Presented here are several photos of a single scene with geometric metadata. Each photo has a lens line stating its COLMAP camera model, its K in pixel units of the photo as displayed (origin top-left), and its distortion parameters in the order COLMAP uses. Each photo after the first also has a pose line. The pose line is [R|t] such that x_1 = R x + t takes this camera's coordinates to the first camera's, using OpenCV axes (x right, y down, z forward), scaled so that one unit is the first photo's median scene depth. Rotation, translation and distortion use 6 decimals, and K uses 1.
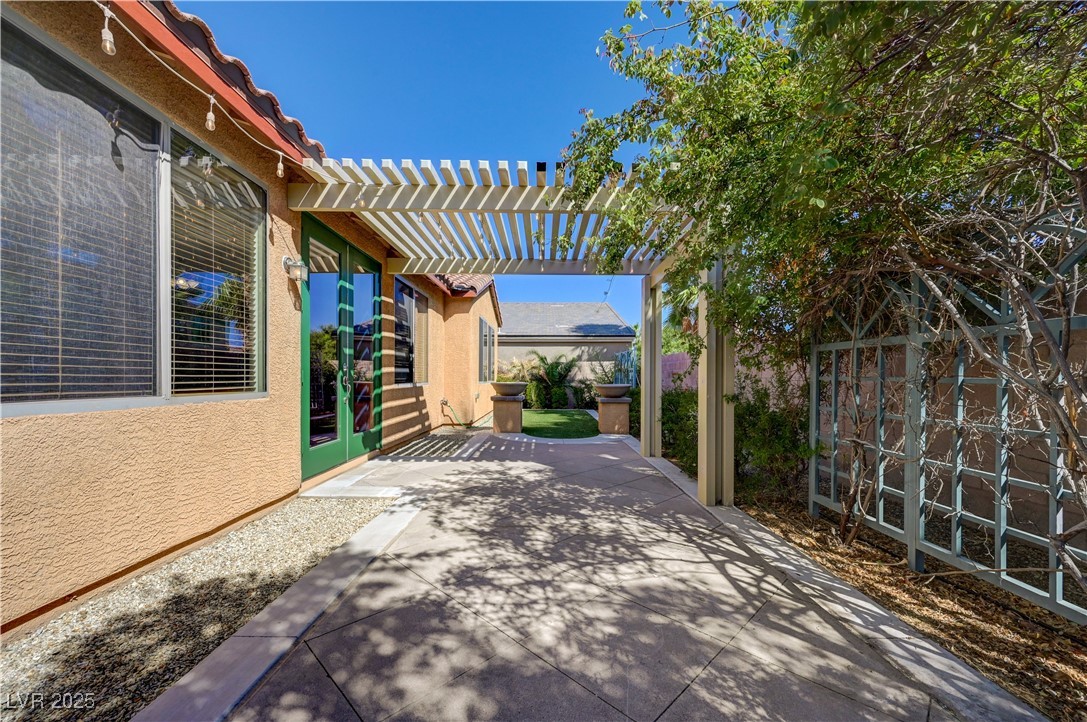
lens RADIAL K [[429.0, 0, 549.5], [0, 429.0, 378.1], [0, 0, 1]] dist [0.005224, 0.000223]
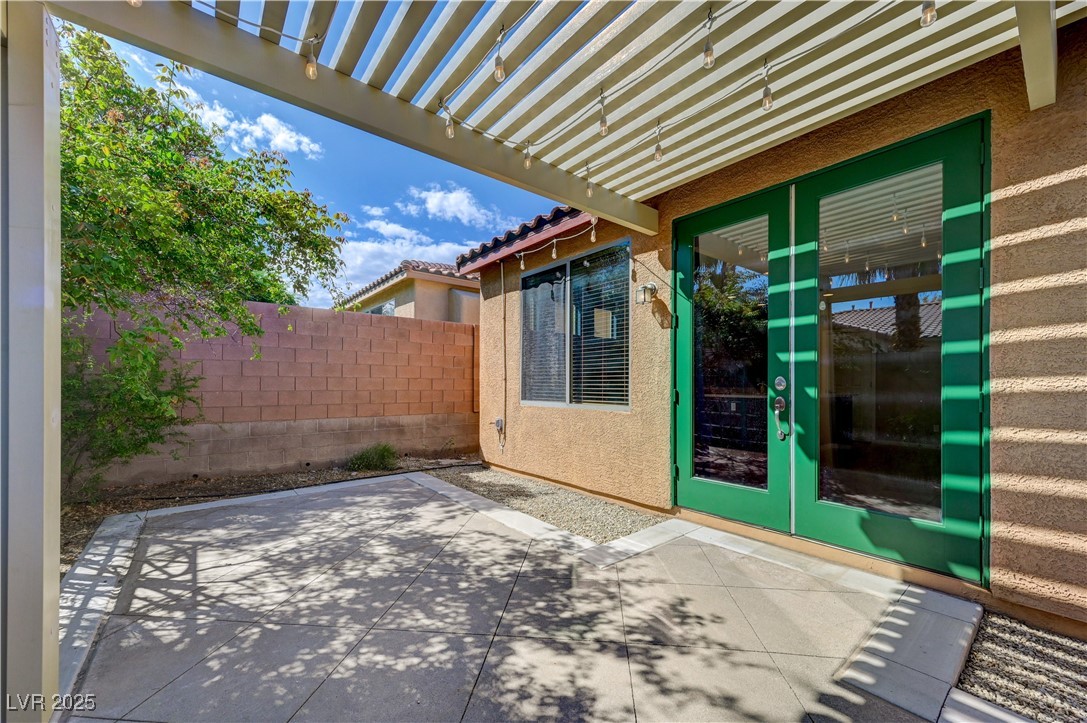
lens RADIAL K [[431.1, 0, 548.6], [0, 431.1, 379.2], [0, 0, 1]] dist [0.005508, -0.000134]
pose [[-0.786022, -0.009340, -0.618128, 0.283289], [-0.002837, 0.999930, -0.011501, -0.032328], [0.618192, -0.007287, -0.785993, 1.895355]]
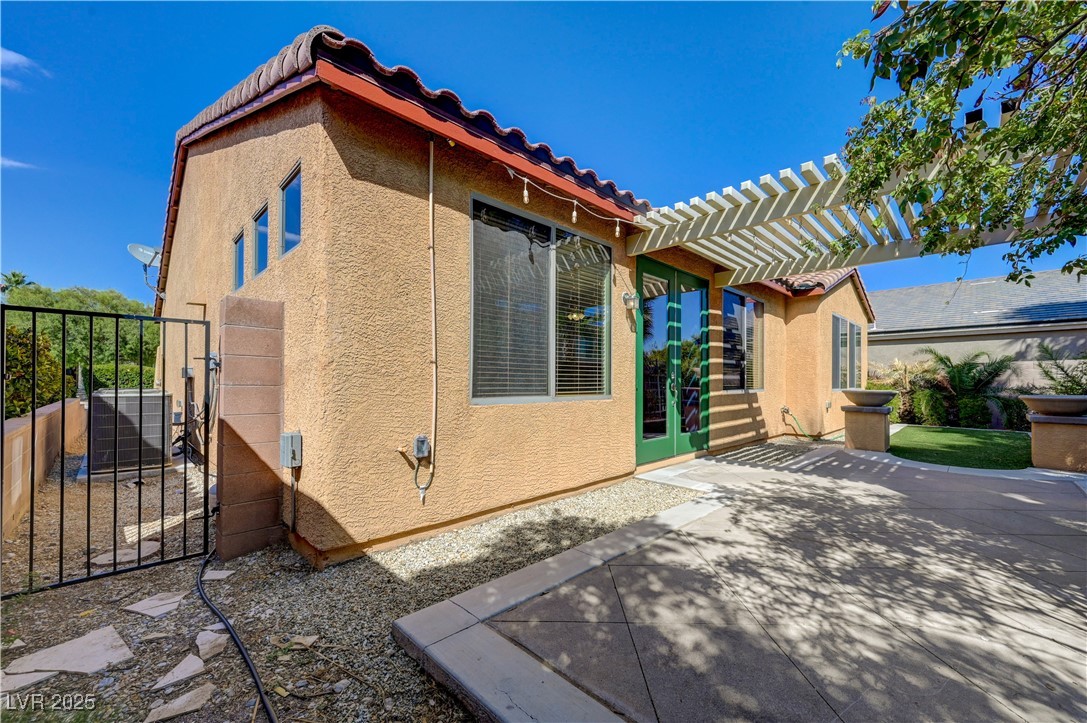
lens RADIAL K [[431.1, 0, 548.6], [0, 431.1, 379.2], [0, 0, 1]] dist [0.005508, -0.000134]
pose [[0.701443, -0.002486, -0.712721, 0.186648], [-0.004236, 0.999962, -0.007658, -0.007223], [0.712713, 0.008390, 0.701406, -0.104189]]
